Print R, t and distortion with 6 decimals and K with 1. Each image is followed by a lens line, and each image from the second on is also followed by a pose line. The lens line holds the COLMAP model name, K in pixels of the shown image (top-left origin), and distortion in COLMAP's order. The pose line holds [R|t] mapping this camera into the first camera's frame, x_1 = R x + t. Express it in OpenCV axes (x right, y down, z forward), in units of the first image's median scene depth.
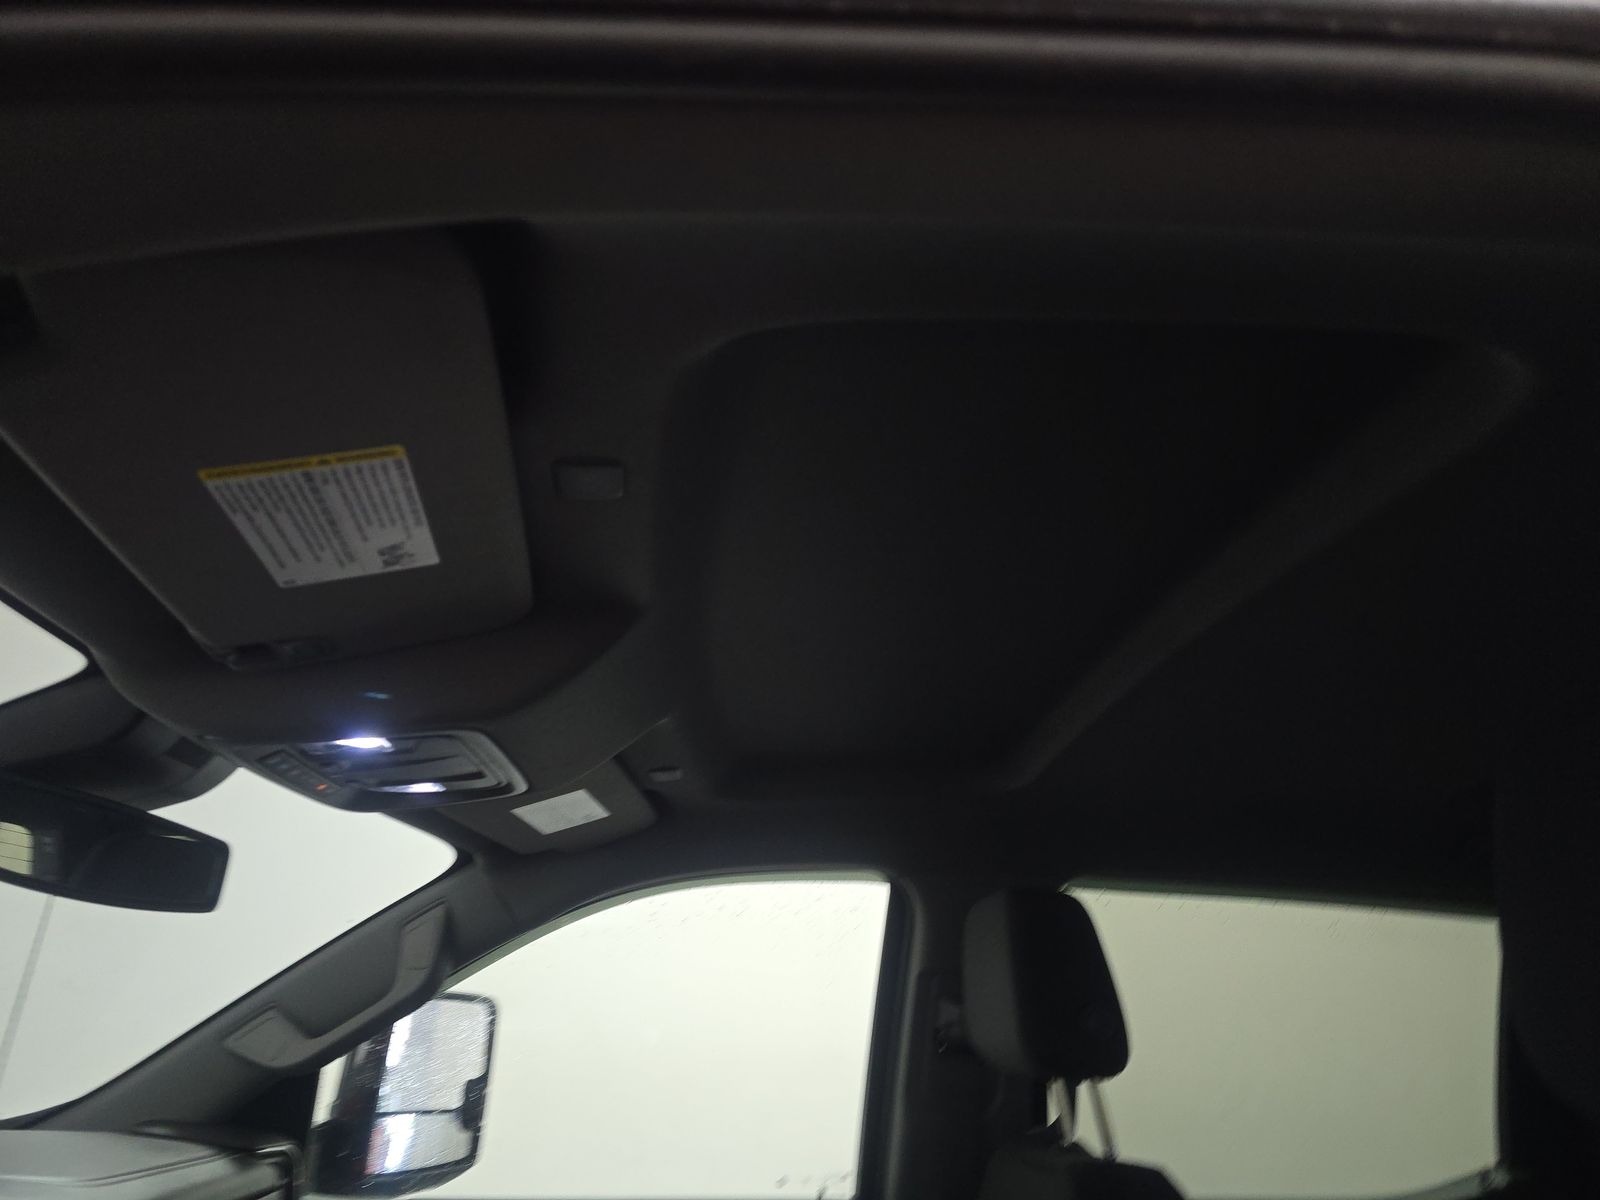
lens RADIAL K [[1078.0, 0, 799.6], [0, 1078.0, 602.5], [0, 0, 1]] dist [0.006457, -0.000035]
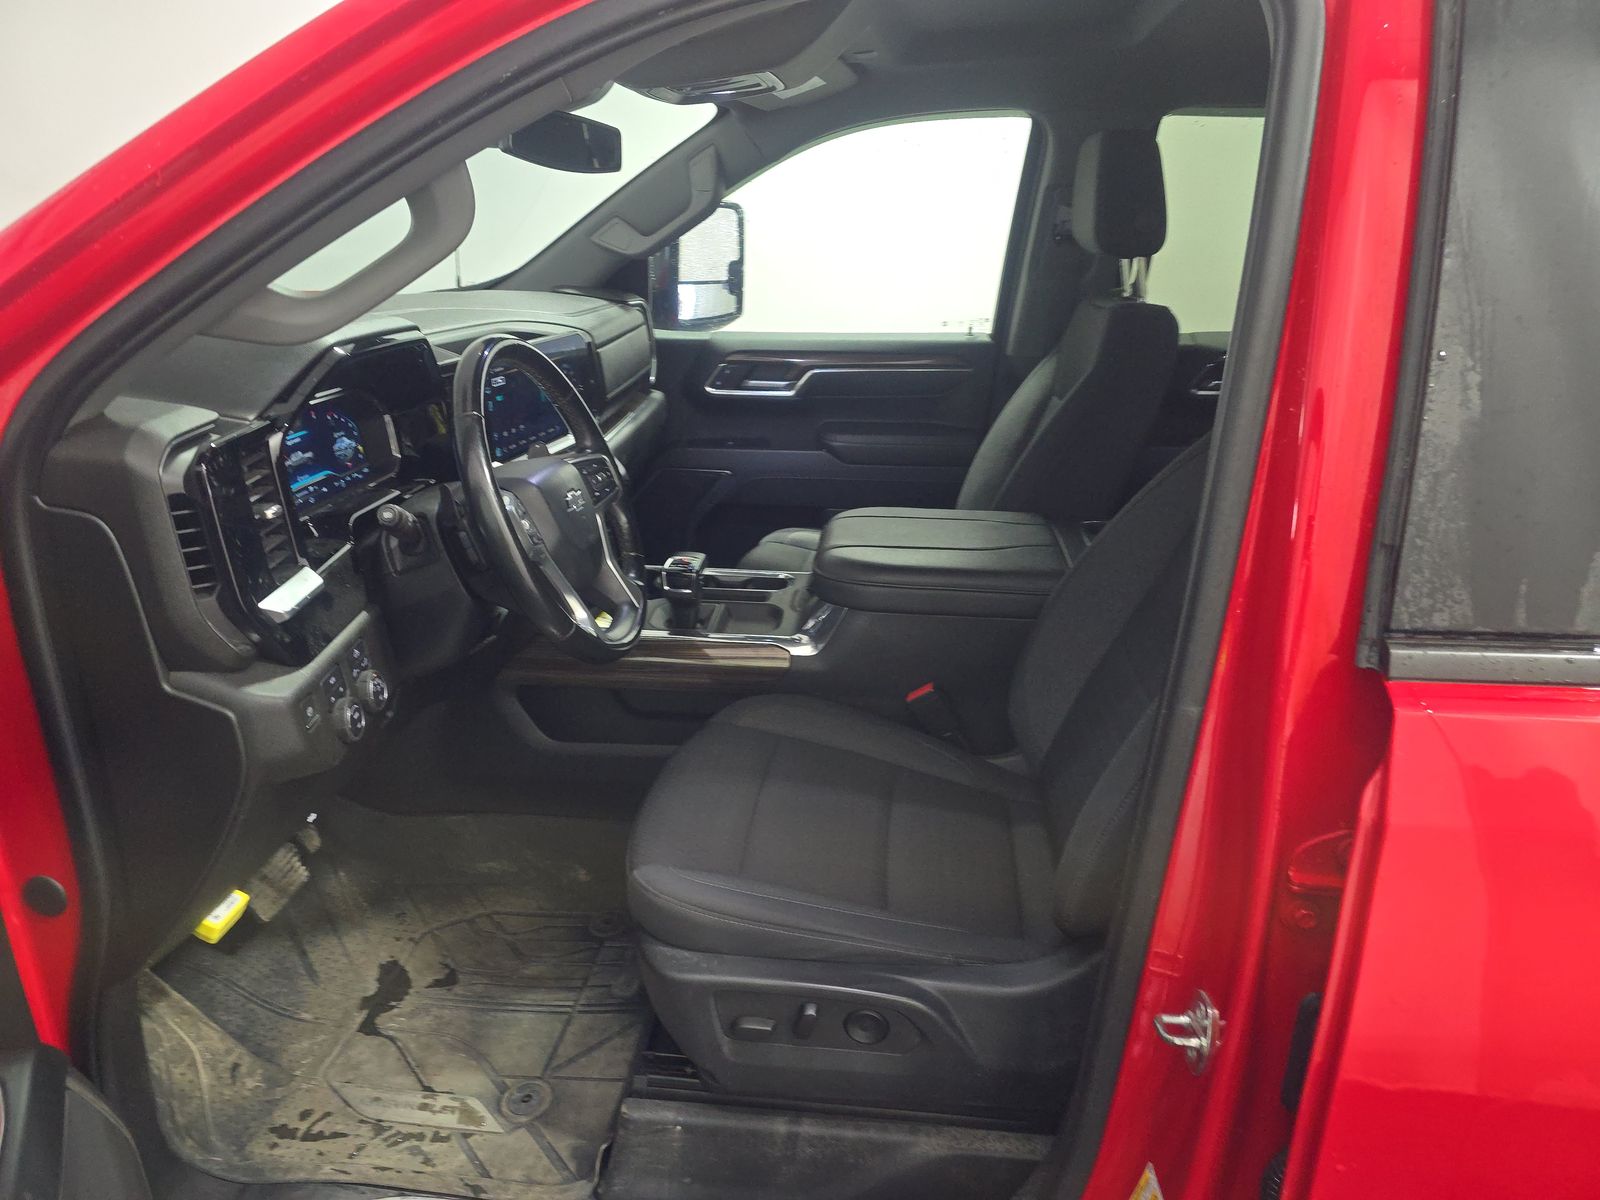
lens RADIAL K [[1078.0, 0, 795.6], [0, 1078.0, 612.8], [0, 0, 1]] dist [0.006457, -0.000035]
pose [[0.986449, 0.043494, -0.158196, 0.037328], [0.072944, 0.747413, 0.660343, -0.201169], [0.146959, -0.662934, 0.734113, -0.468421]]
